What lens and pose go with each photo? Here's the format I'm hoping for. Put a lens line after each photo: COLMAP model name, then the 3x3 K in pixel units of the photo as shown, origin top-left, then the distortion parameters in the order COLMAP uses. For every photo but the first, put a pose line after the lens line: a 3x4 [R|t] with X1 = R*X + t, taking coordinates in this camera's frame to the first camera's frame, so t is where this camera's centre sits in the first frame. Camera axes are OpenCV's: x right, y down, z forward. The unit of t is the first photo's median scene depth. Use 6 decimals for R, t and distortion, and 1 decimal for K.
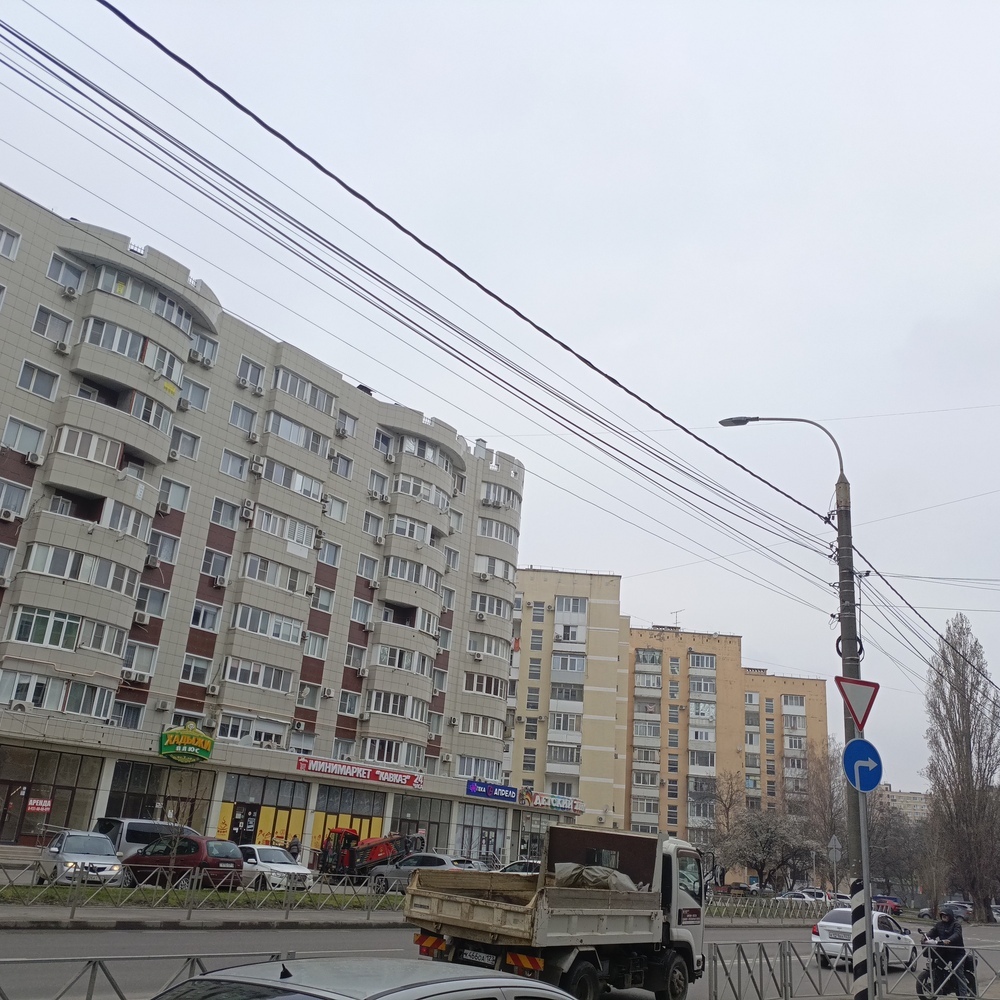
lens RADIAL K [[979.8, 0, 500.0], [0, 979.8, 500.0], [0, 0, 1]] dist [0.080867, -0.117698]
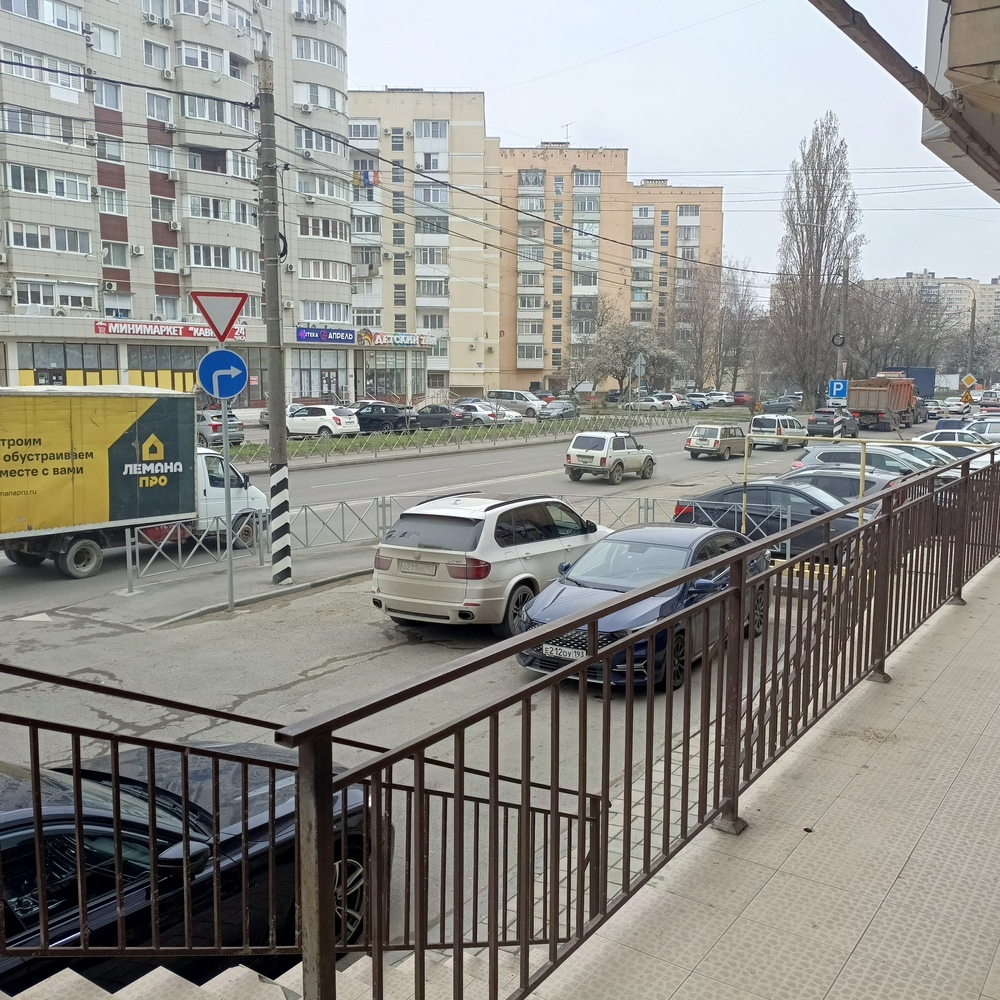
lens RADIAL K [[979.8, 0, 500.0], [0, 979.8, 500.0], [0, 0, 1]] dist [0.080867, -0.117698]
pose [[0.996469, -0.076501, 0.034587, 0.112665], [0.052022, 0.885963, 0.460828, -0.016138], [-0.065897, -0.457402, 0.886815, -0.005547]]
